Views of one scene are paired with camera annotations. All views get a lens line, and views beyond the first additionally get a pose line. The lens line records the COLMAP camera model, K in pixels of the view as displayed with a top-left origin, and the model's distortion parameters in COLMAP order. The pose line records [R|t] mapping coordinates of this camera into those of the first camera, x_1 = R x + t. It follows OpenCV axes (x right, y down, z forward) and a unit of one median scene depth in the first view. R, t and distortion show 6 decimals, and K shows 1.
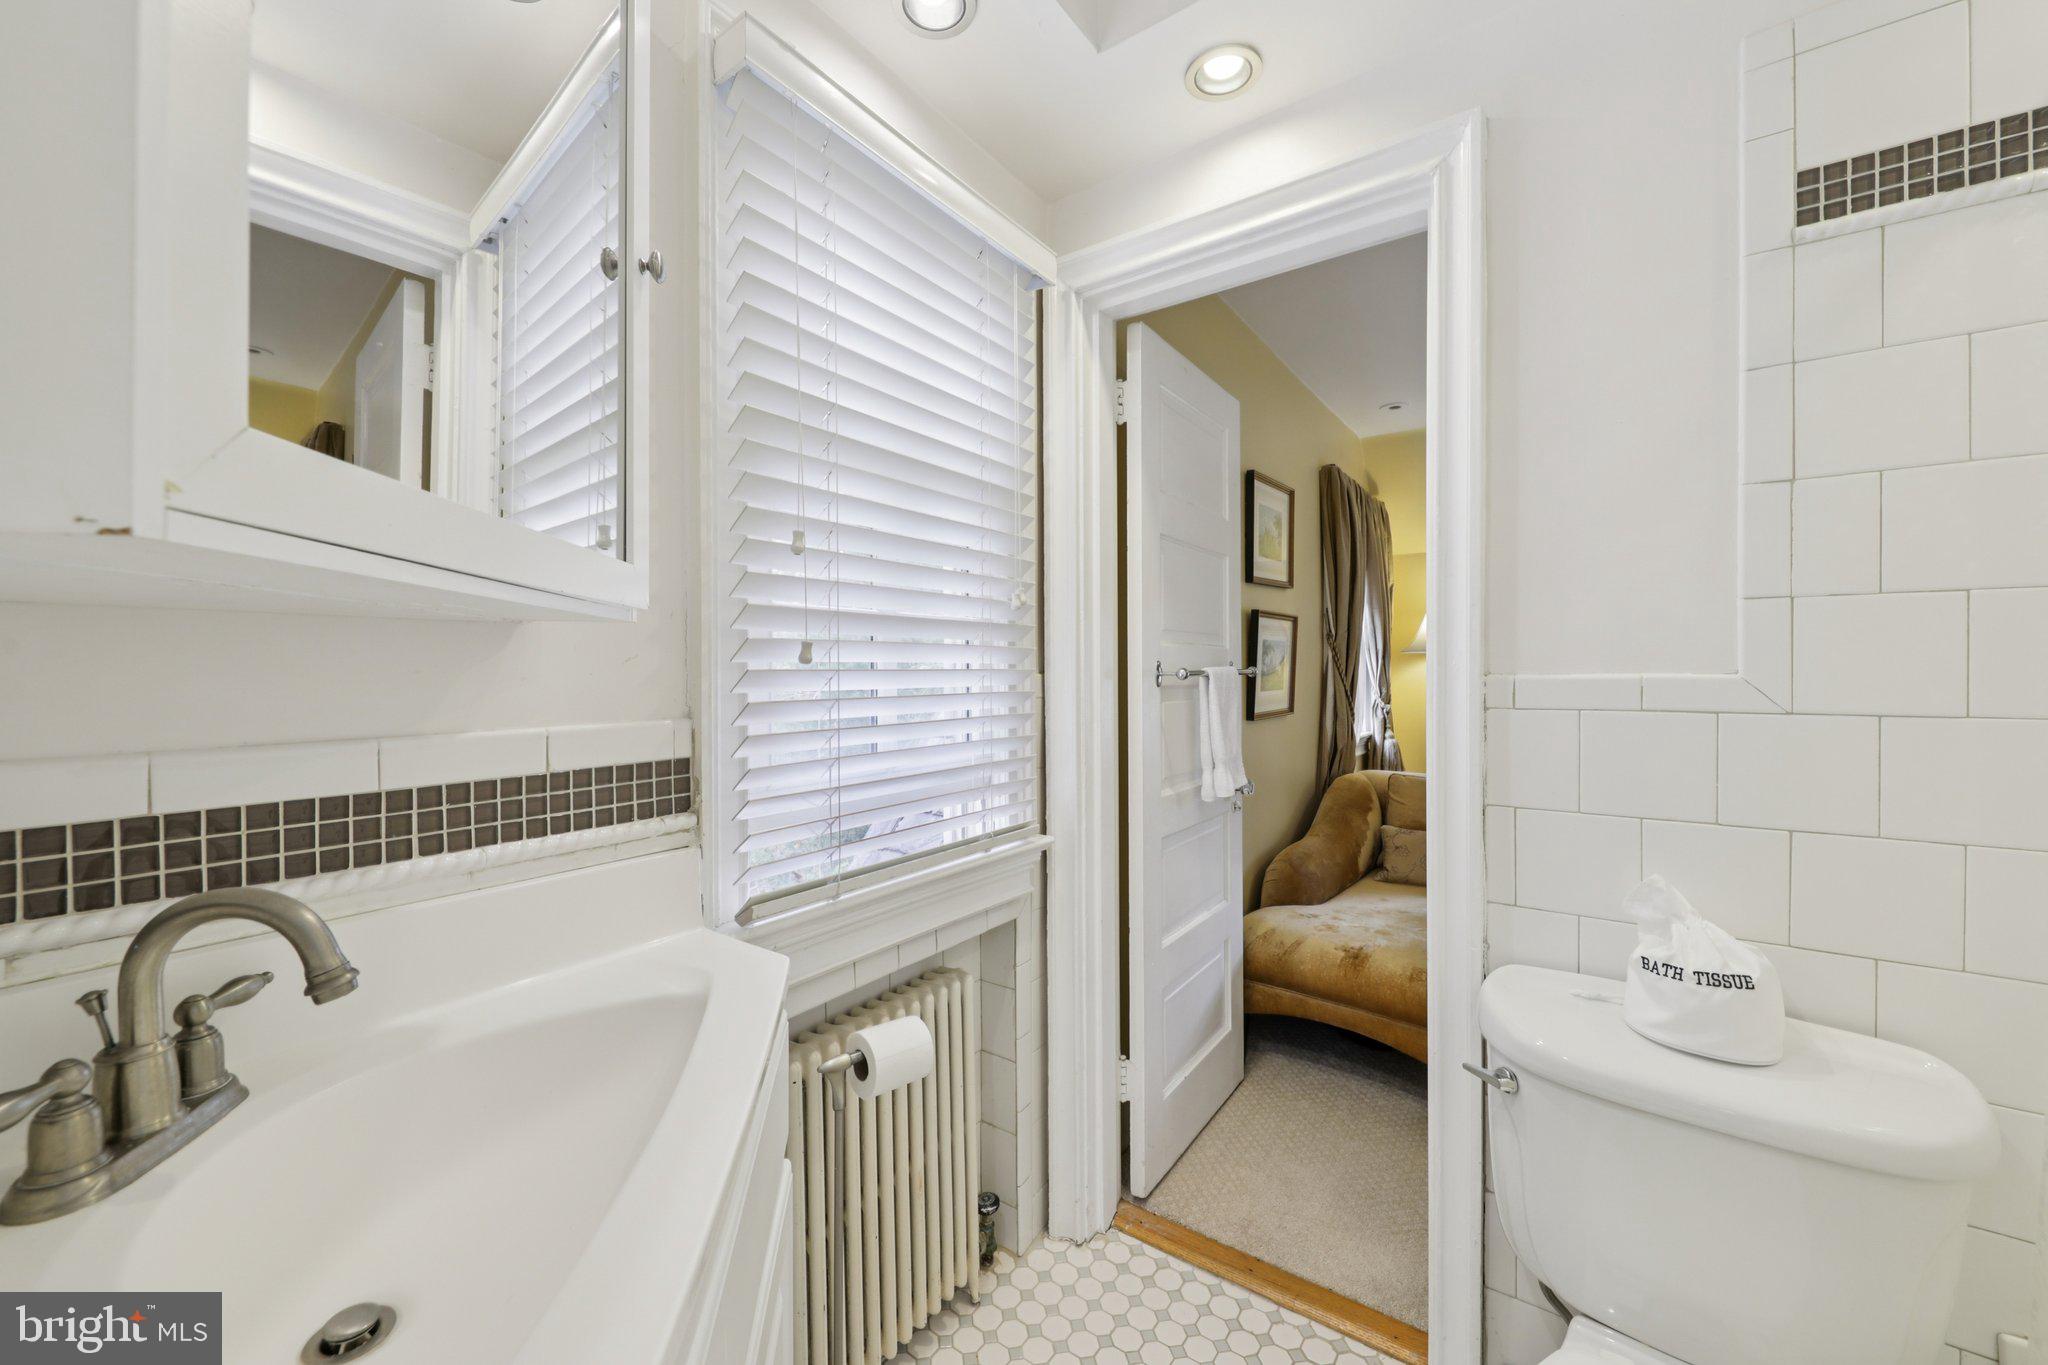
lens RADIAL K [[782.2, 0, 1033.4], [0, 782.2, 675.3], [0, 0, 1]] dist [0.025592, -0.010044]
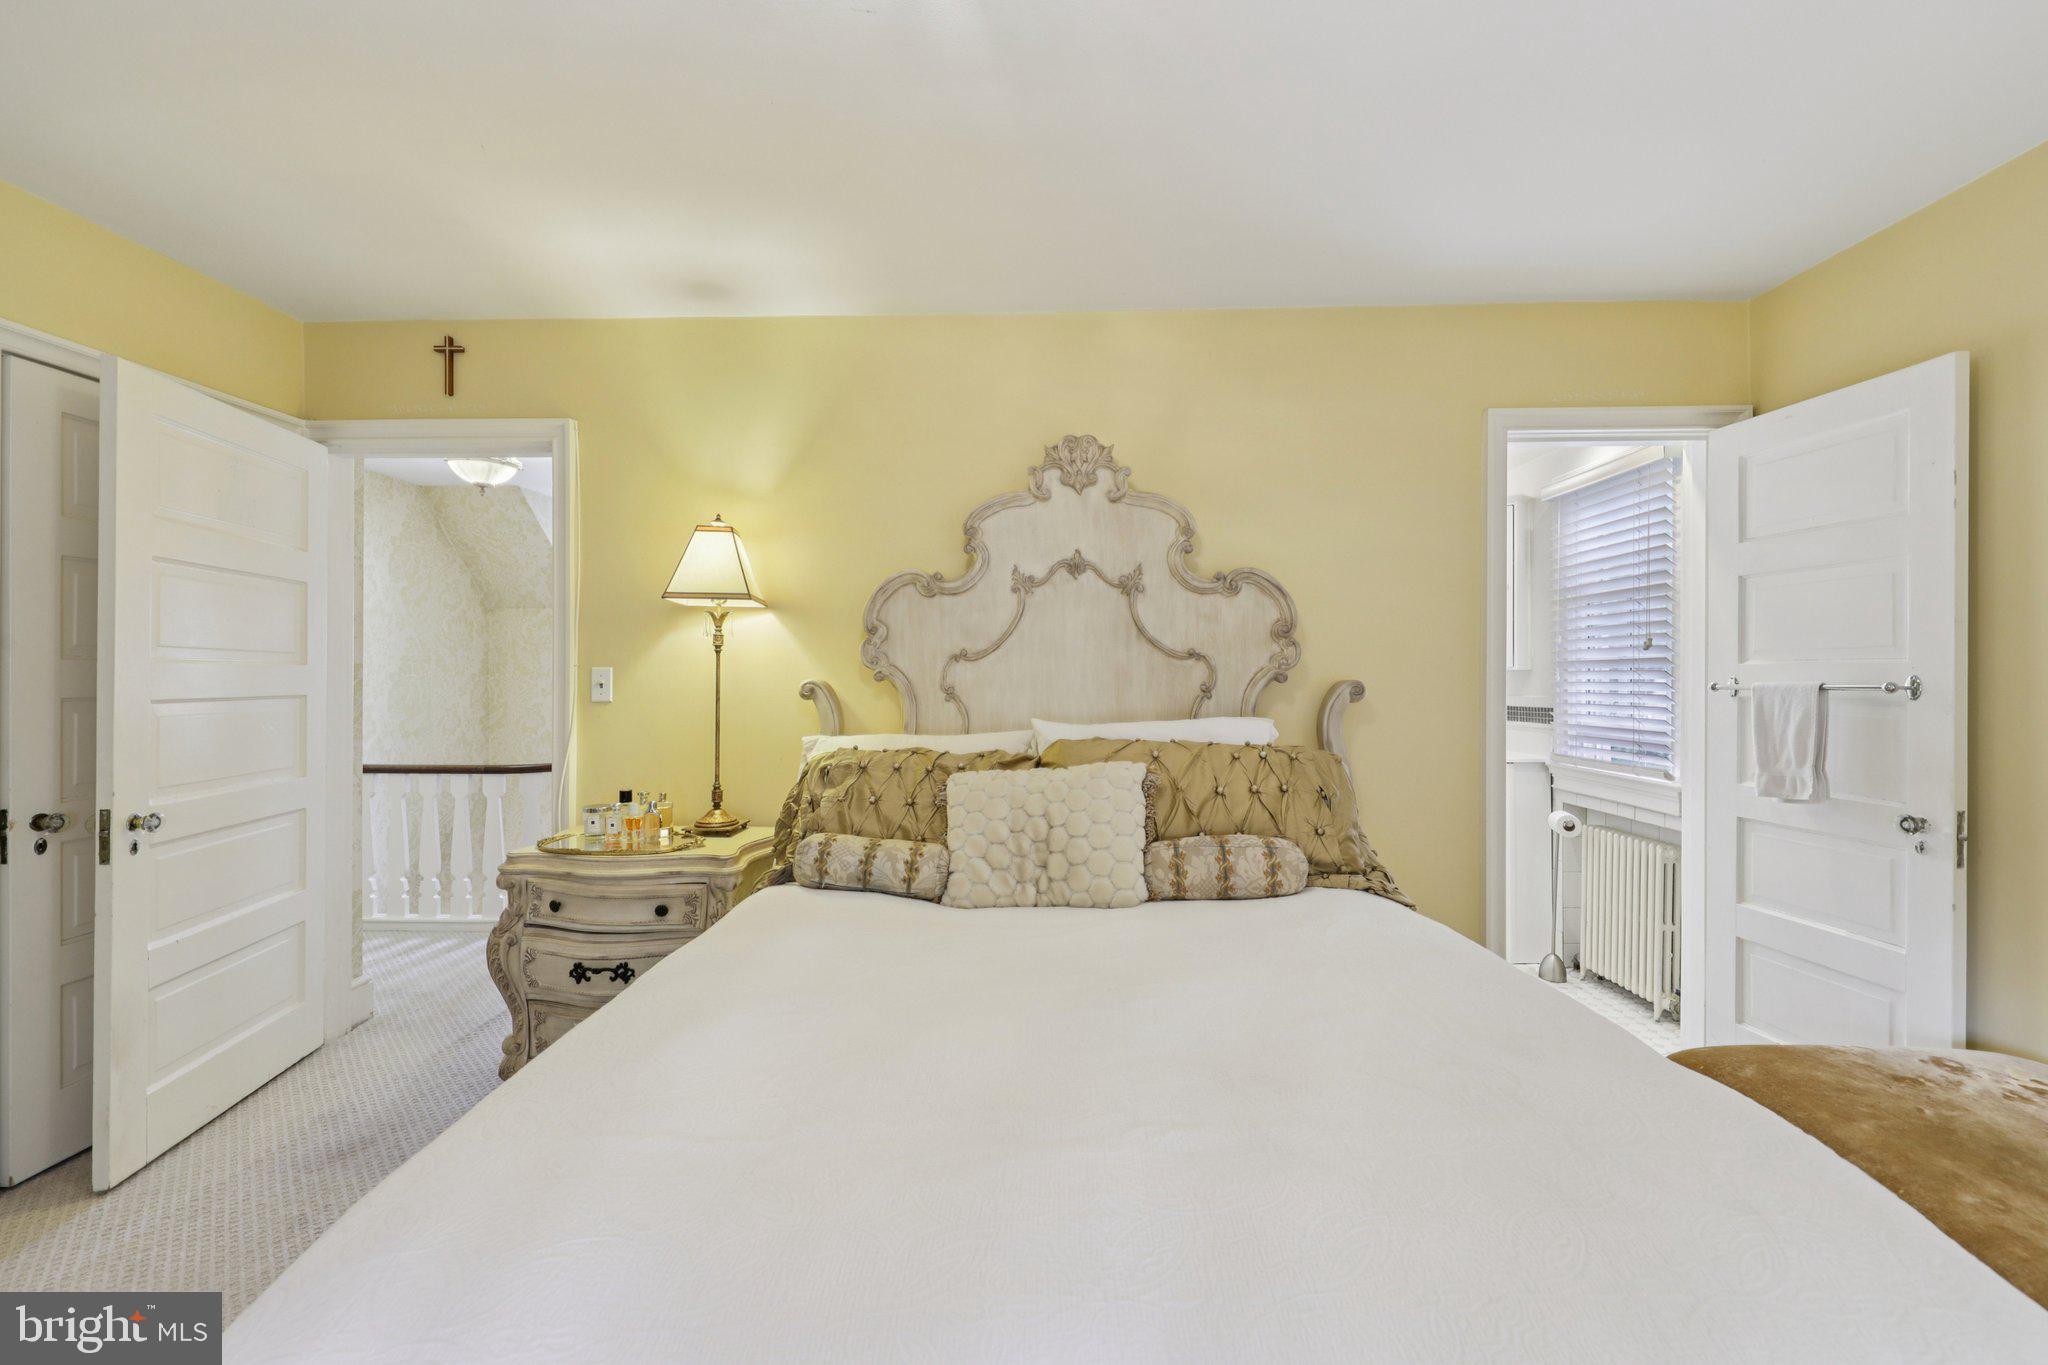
lens RADIAL K [[782.2, 0, 1033.4], [0, 782.2, 675.3], [0, 0, 1]] dist [0.025592, -0.010044]
pose [[-0.843175, -0.001713, -0.537636, 2.409555], [-0.006350, 0.999957, 0.006774, -0.030842], [0.537601, 0.009125, -0.843150, 1.961923]]
